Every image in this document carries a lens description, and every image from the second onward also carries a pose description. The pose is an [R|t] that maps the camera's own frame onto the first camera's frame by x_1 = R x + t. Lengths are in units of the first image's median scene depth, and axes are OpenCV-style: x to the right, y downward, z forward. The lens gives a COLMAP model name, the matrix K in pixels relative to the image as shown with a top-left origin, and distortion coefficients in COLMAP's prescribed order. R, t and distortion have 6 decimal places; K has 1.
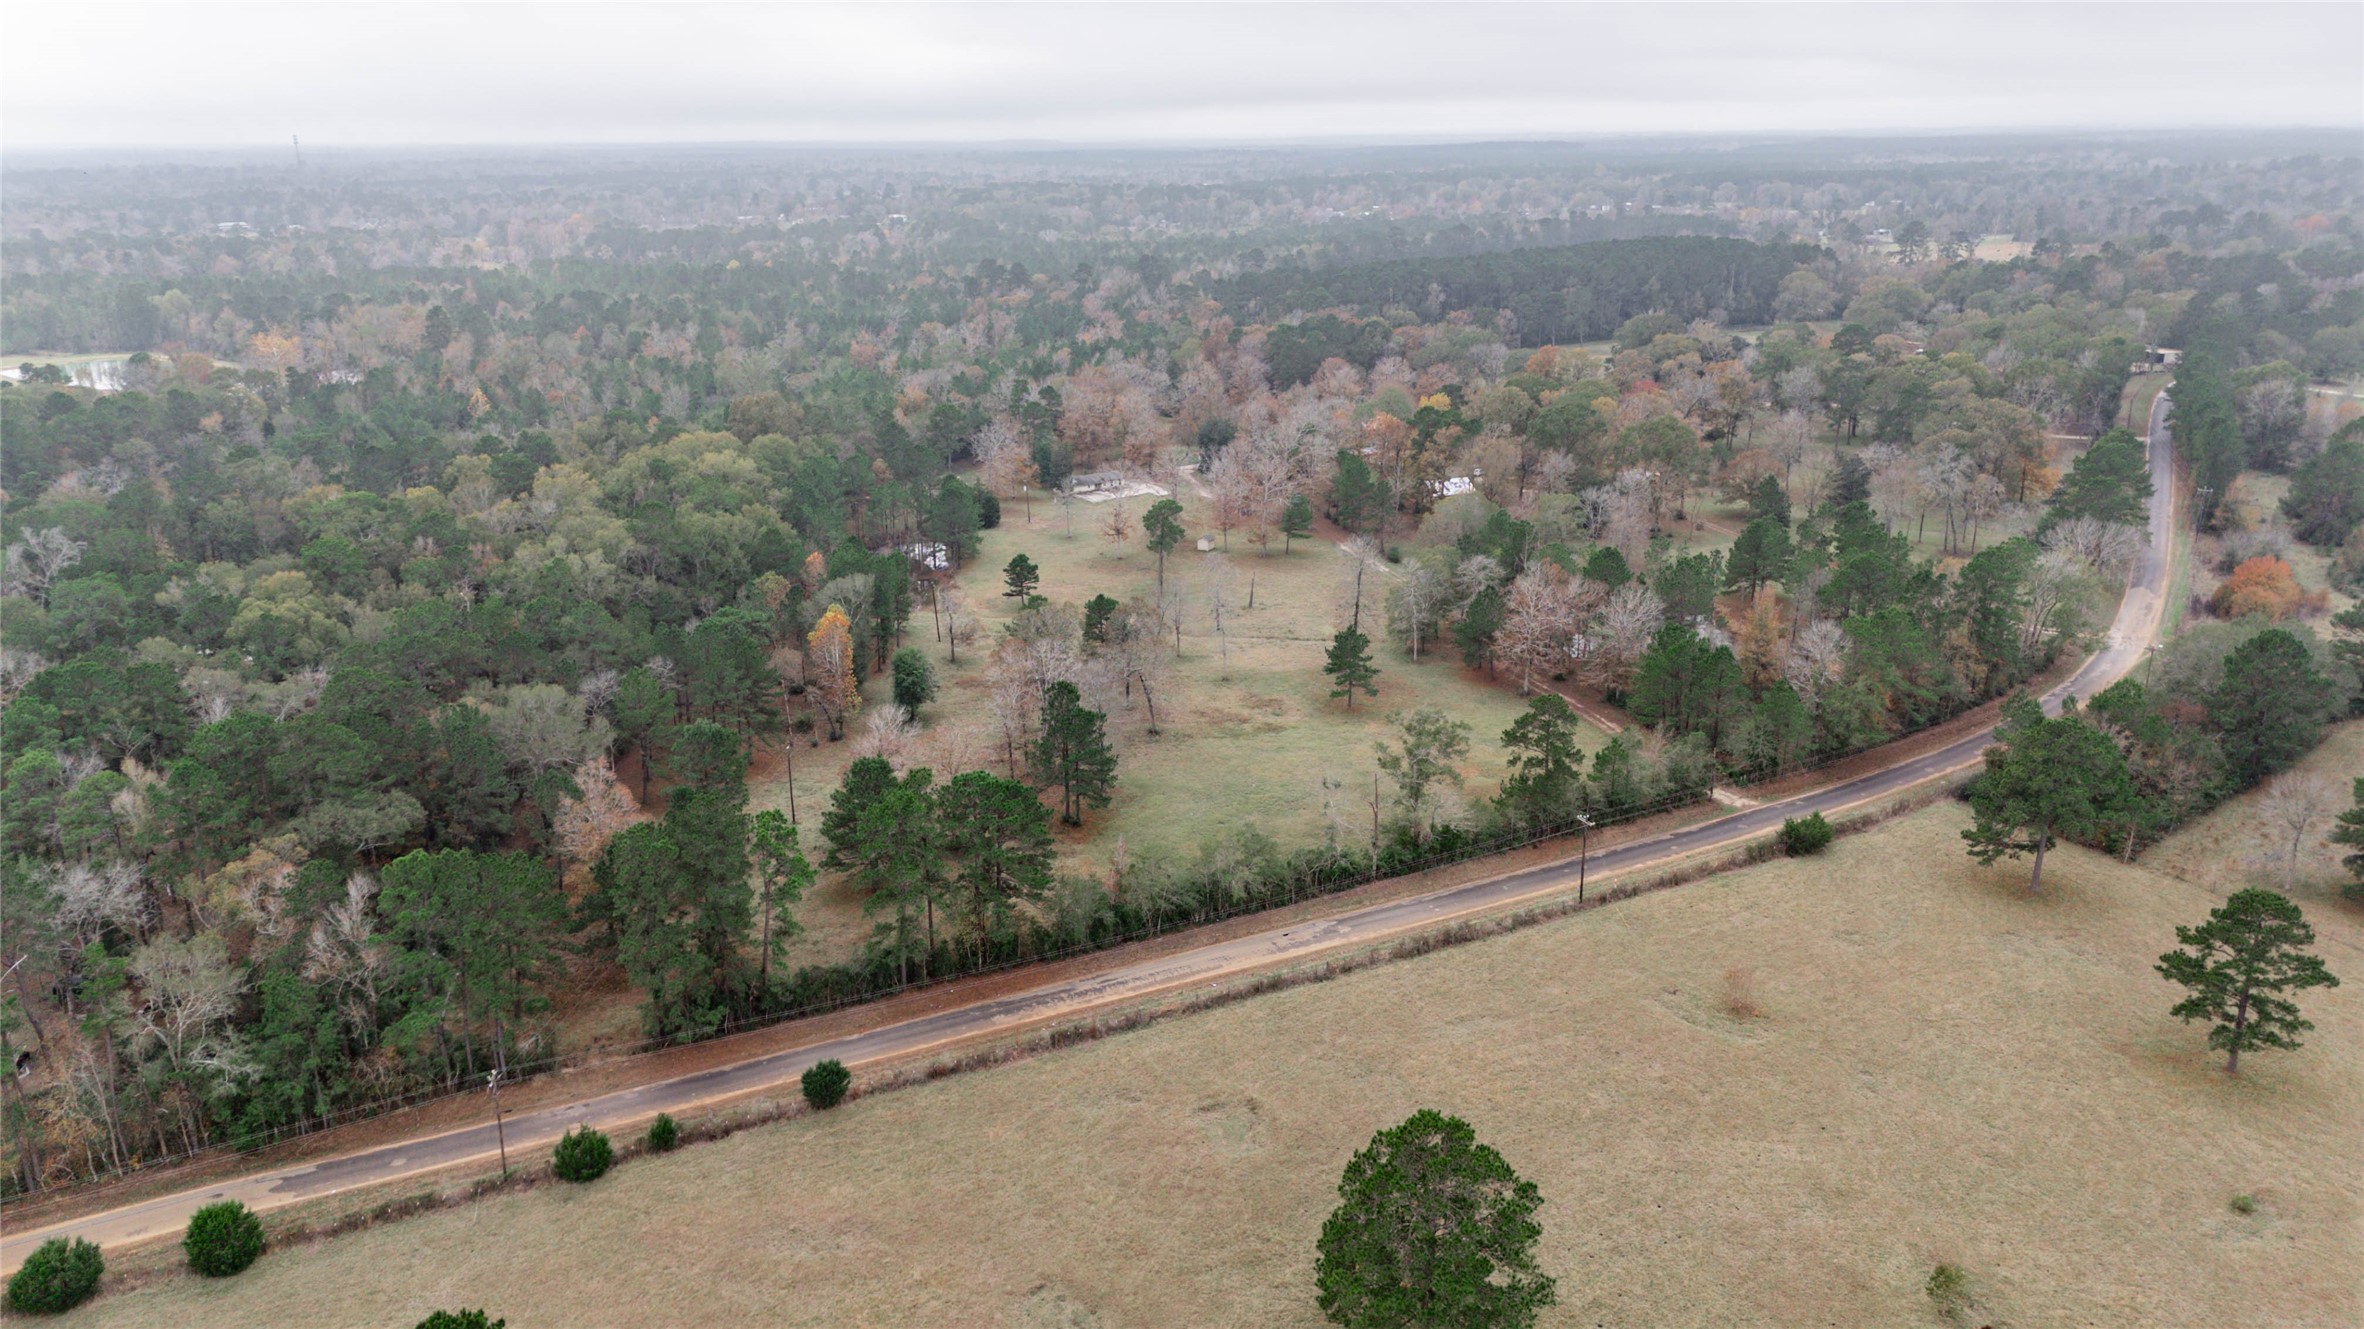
lens RADIAL K [[1735.8, 0, 1179.9], [0, 1735.8, 661.0], [0, 0, 1]] dist [0.064599, -0.045714]
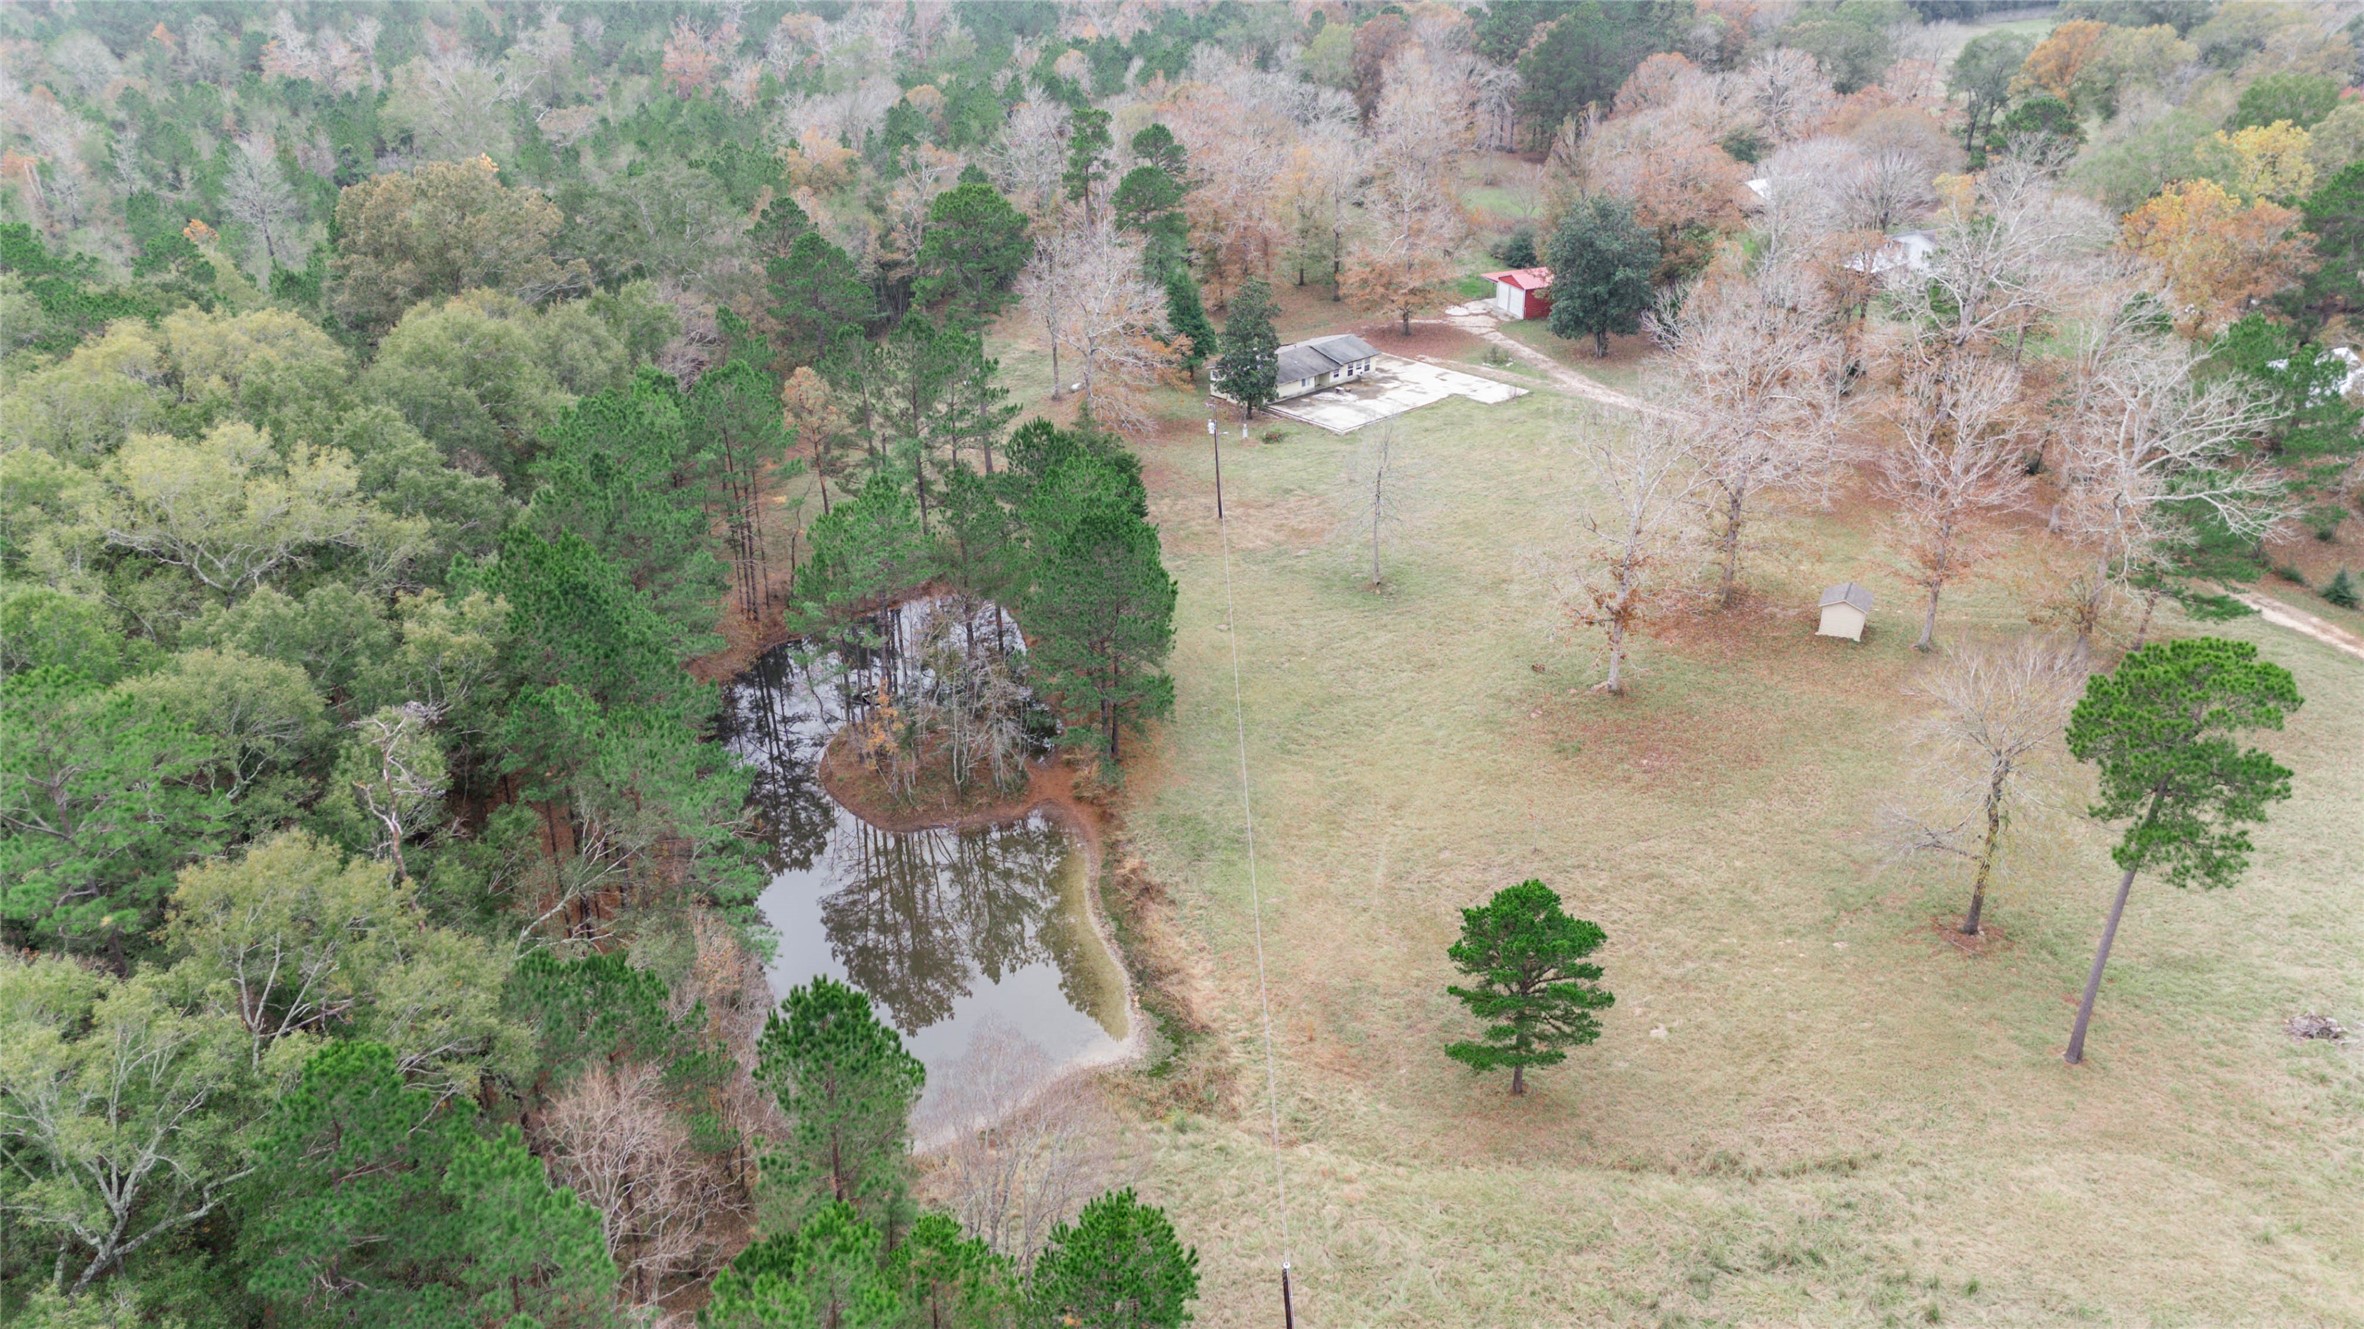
lens RADIAL K [[1735.8, 0, 1176.9], [0, 1735.8, 657.1], [0, 0, 1]] dist [0.064599, -0.045714]
pose [[0.995462, -0.046605, 0.082969, -0.243693], [0.034229, 0.988871, 0.144782, -0.198246], [-0.088793, -0.141285, 0.985979, 1.217304]]
